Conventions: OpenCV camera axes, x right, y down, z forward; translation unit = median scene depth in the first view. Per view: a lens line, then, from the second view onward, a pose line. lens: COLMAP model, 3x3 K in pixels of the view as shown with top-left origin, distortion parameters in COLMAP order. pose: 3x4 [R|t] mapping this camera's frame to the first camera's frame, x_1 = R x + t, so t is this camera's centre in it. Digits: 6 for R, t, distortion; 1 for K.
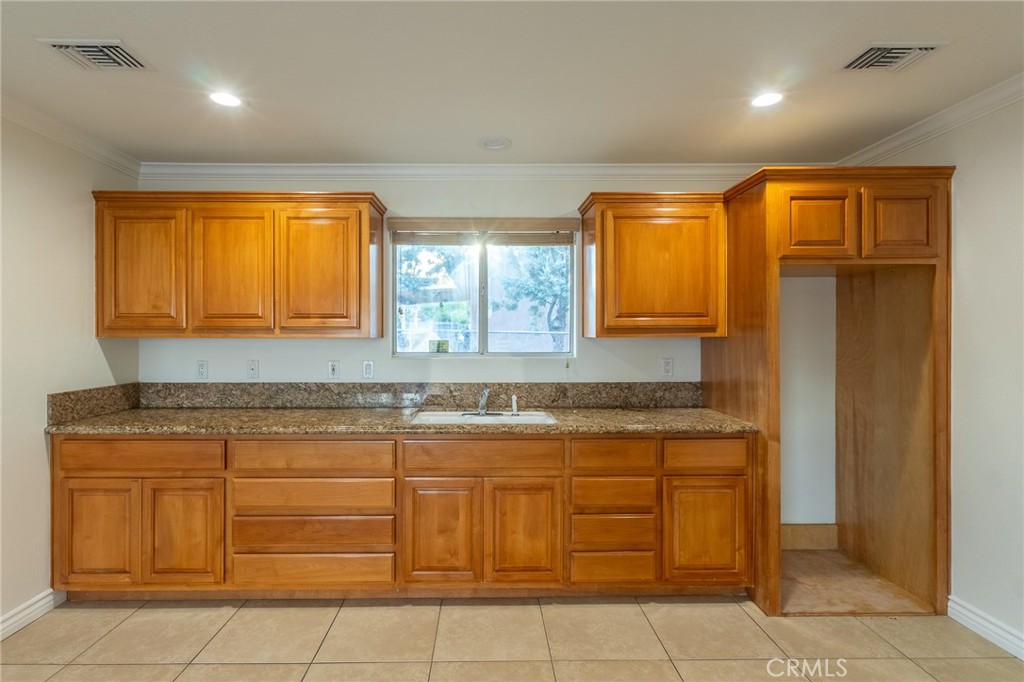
lens RADIAL K [[485.6, 0, 494.2], [0, 485.6, 337.1], [0, 0, 1]] dist [-0.000358, 0.000461]
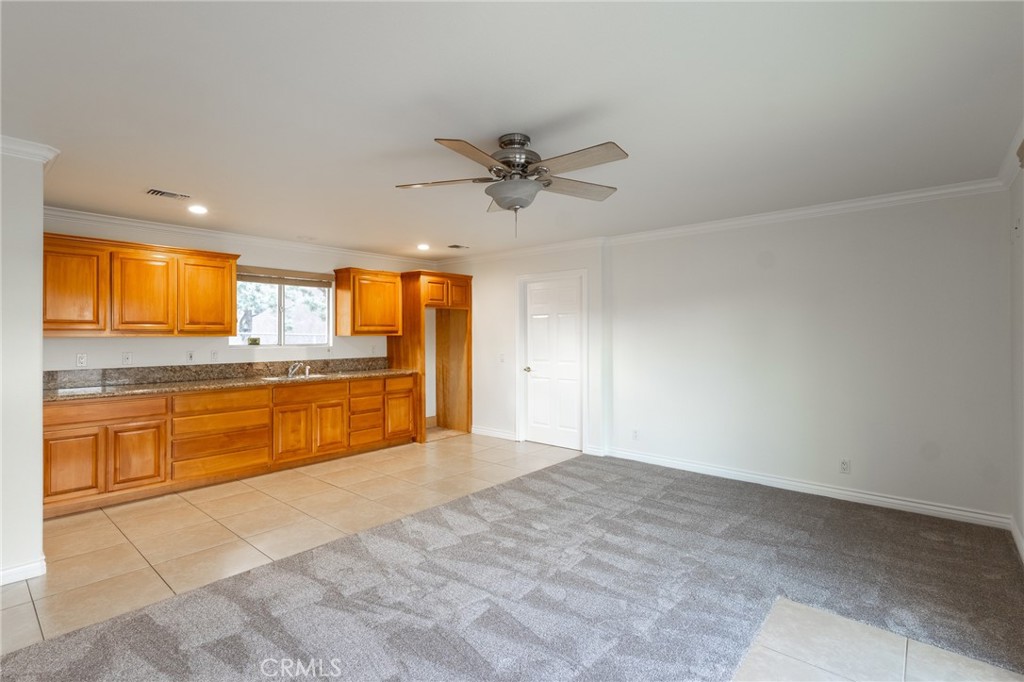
lens RADIAL K [[490.3, 0, 502.4], [0, 490.3, 338.1], [0, 0, 1]] dist [-0.028779, 0.000030]
pose [[0.669105, -0.005223, 0.743150, -0.966051], [0.004819, 0.999985, 0.002689, 0.008422], [-0.743152, 0.001782, 0.669120, -0.946055]]
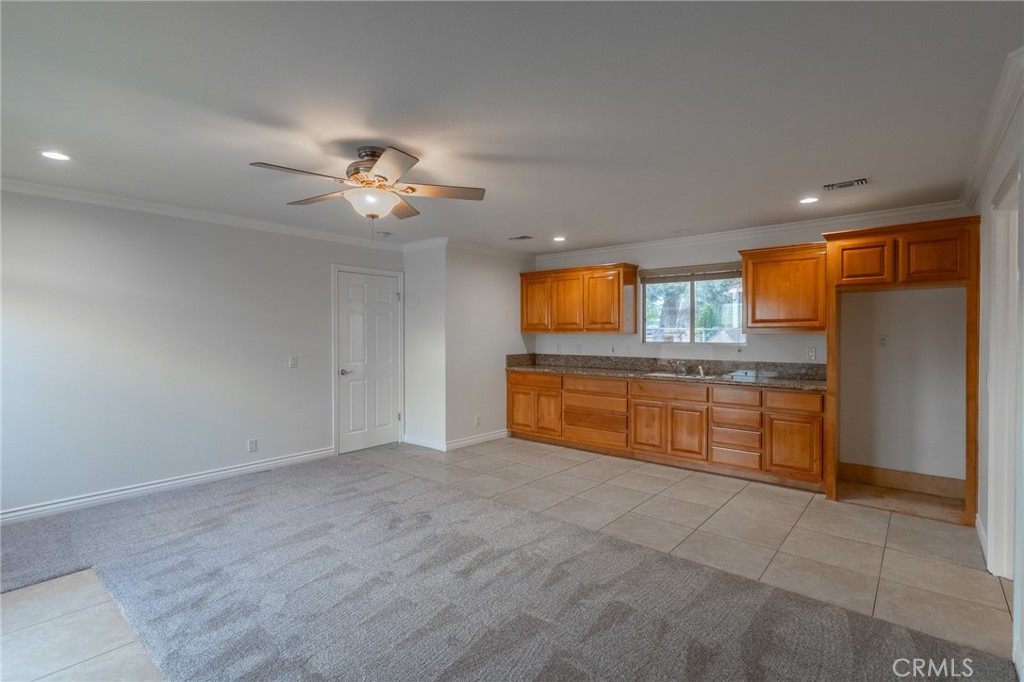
lens RADIAL K [[485.6, 0, 494.2], [0, 485.6, 337.1], [0, 0, 1]] dist [-0.000358, 0.000461]
pose [[0.730866, 0.006644, -0.682489, 0.780500], [-0.002180, 0.999970, 0.007401, 0.002212], [0.682517, -0.003922, 0.730859, -0.910983]]
